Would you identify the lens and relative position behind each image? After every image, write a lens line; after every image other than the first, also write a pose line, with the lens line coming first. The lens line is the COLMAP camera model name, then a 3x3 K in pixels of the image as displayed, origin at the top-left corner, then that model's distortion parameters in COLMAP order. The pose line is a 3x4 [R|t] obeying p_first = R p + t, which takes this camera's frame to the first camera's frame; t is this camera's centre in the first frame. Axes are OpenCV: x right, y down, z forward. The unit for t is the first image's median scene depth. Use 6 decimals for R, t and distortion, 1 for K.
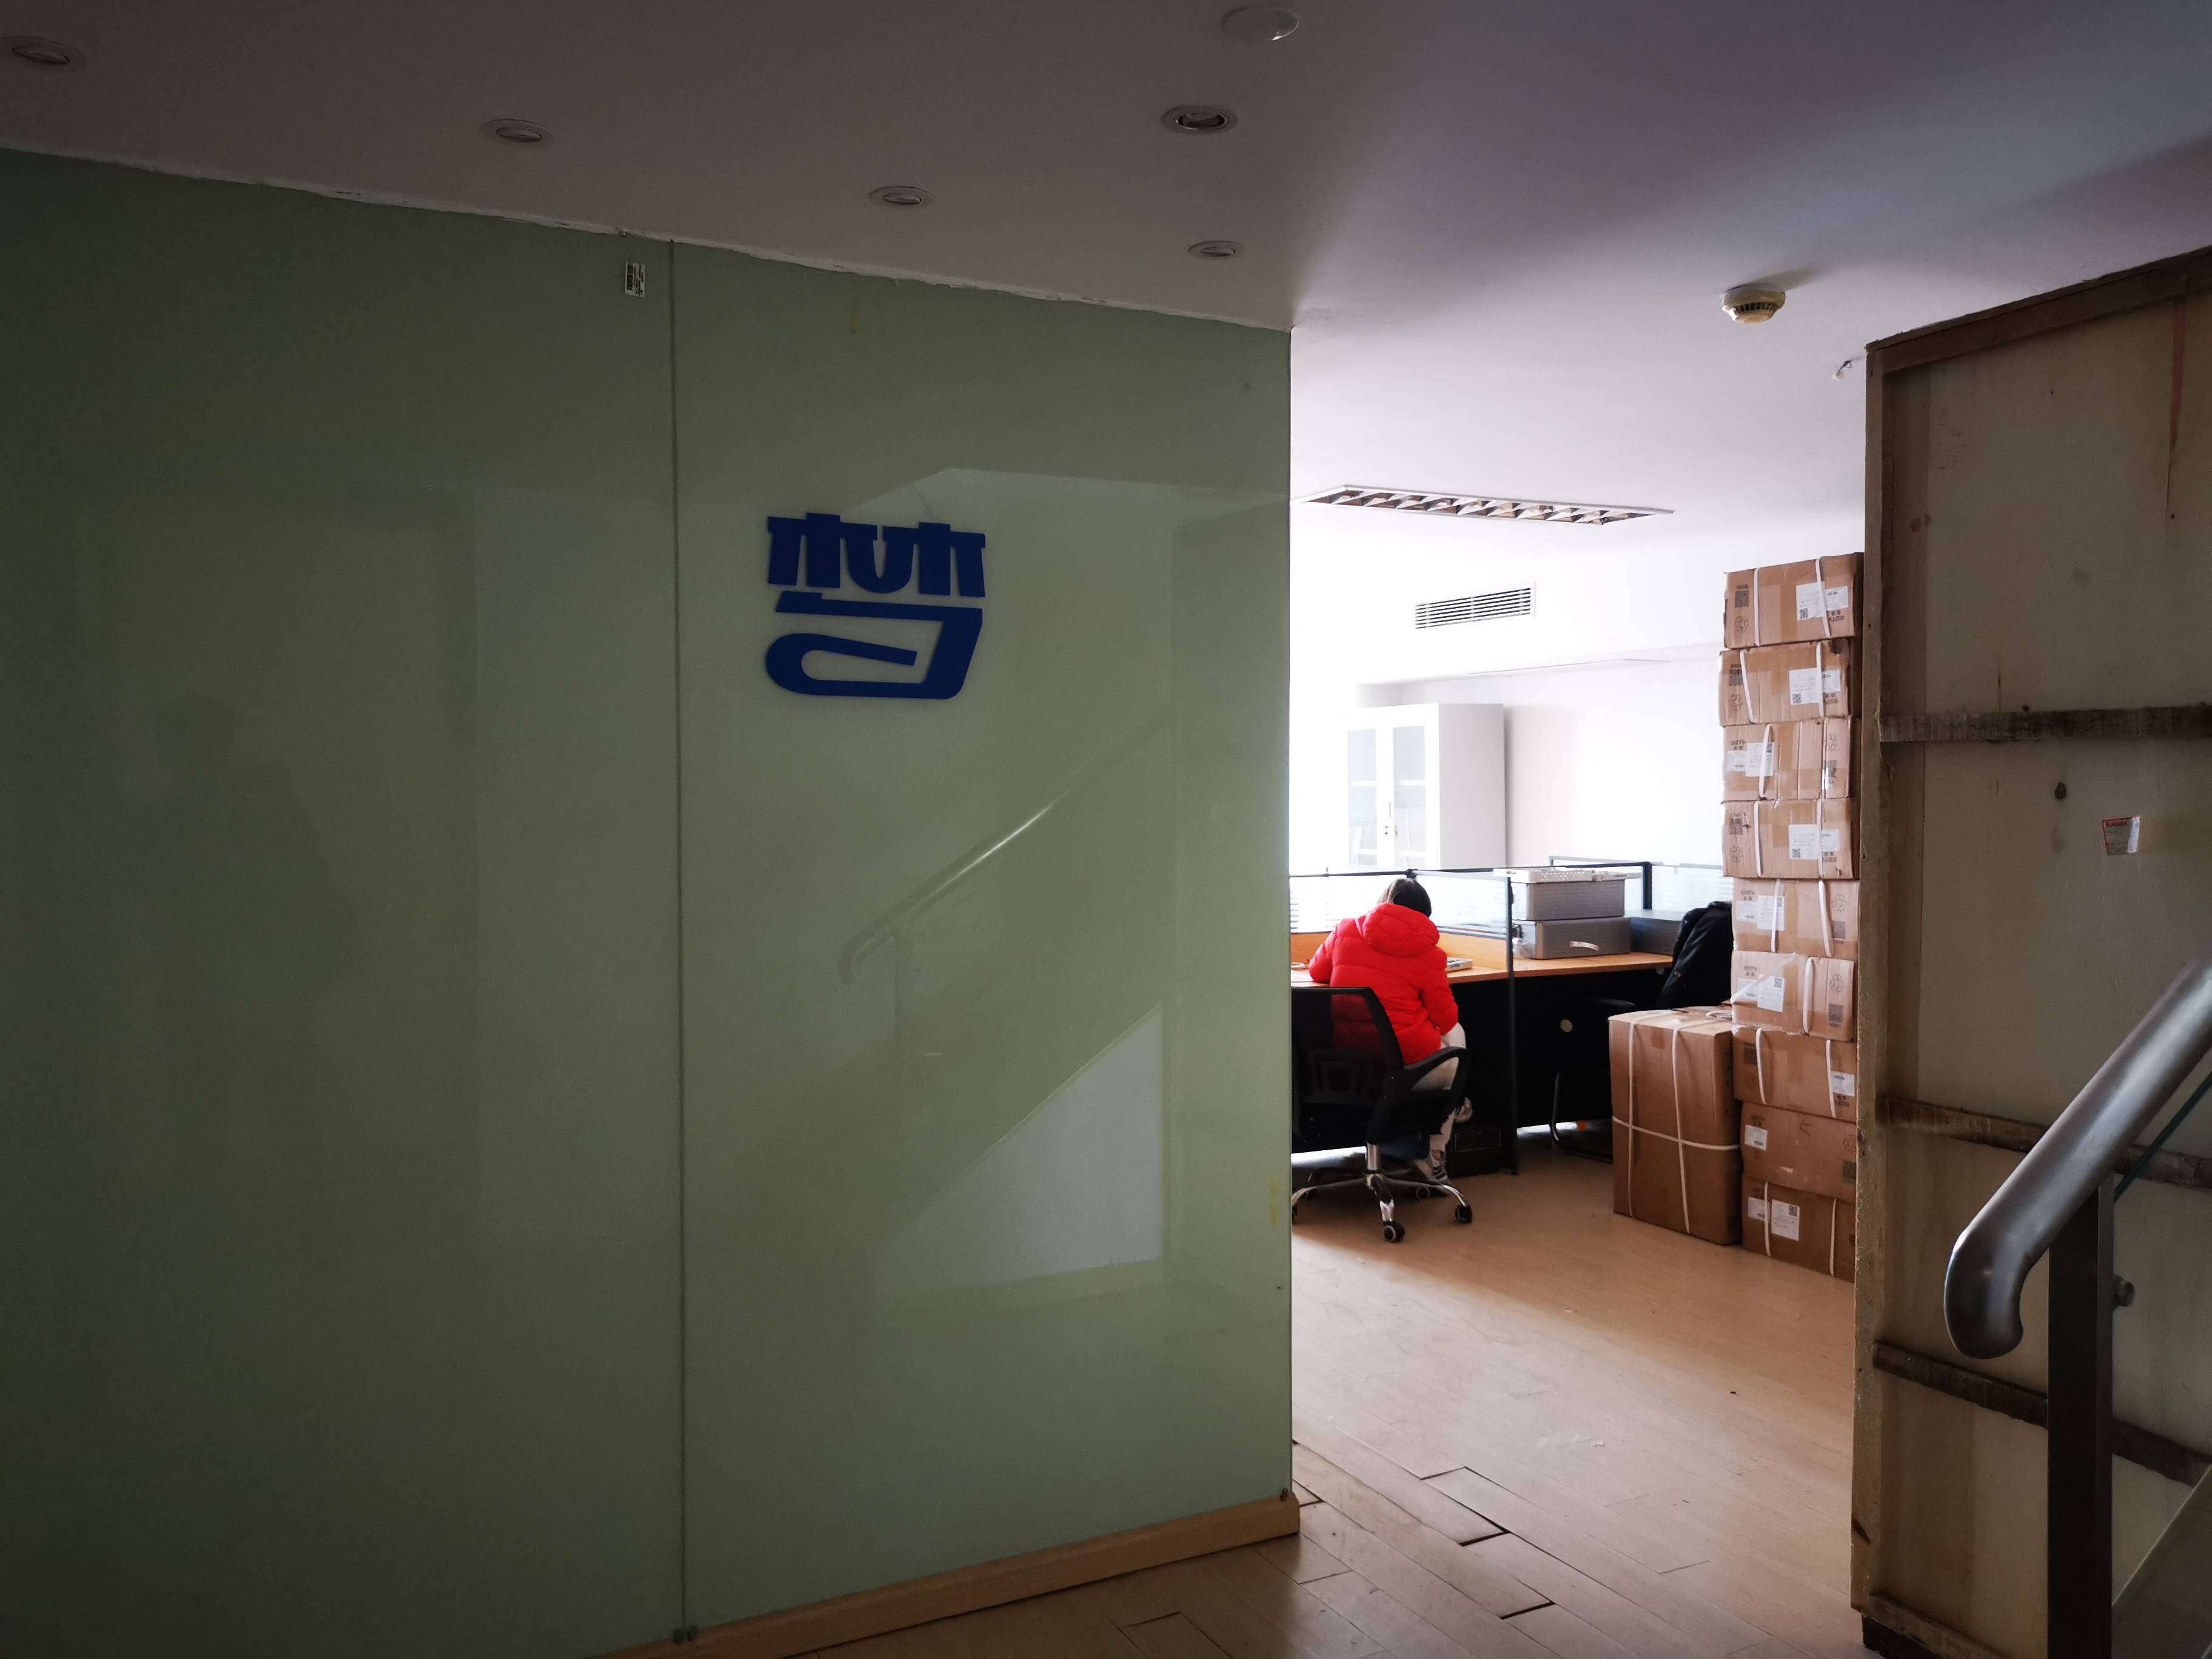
lens RADIAL K [[1746.3, 0, 1107.1], [0, 1746.3, 827.8], [0, 0, 1]] dist [0.011634, 0.006710]
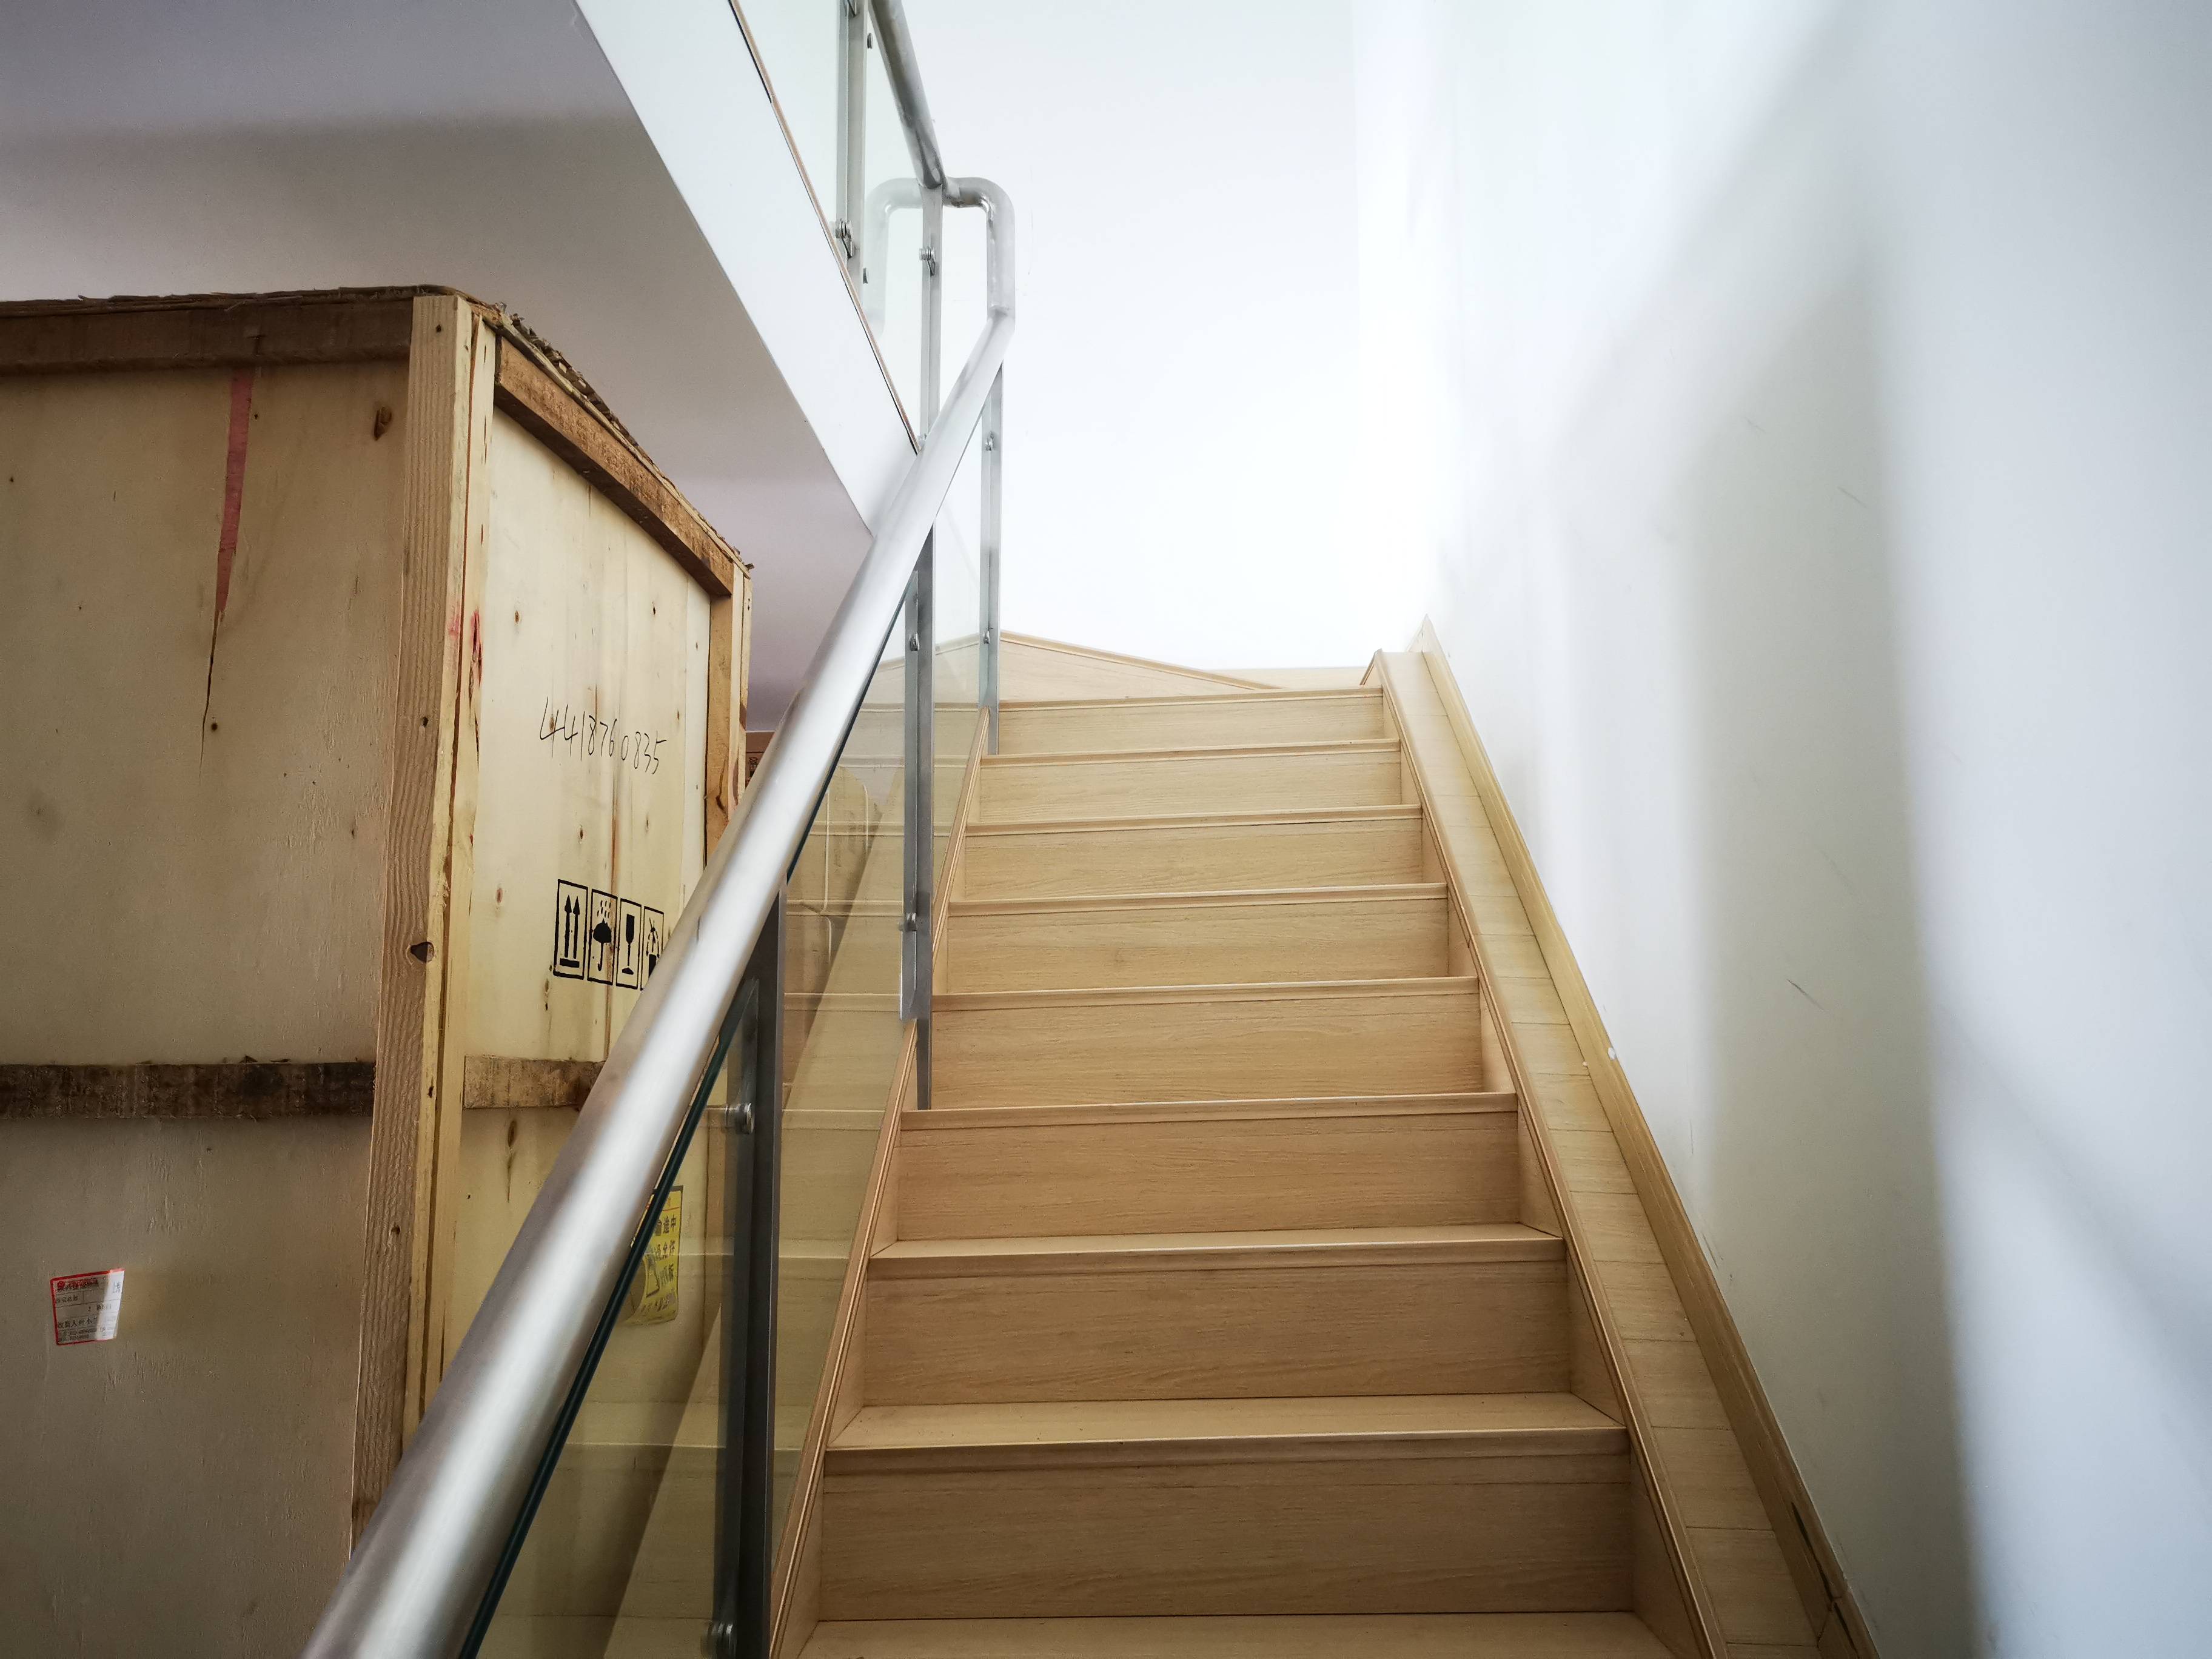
lens RADIAL K [[1746.3, 0, 1105.0], [0, 1746.3, 831.4], [0, 0, 1]] dist [0.011634, 0.006710]
pose [[0.490835, 0.134322, 0.860836, 0.252806], [0.036961, 0.983944, -0.174606, -0.032676], [-0.870468, 0.117520, 0.477990, 0.460517]]
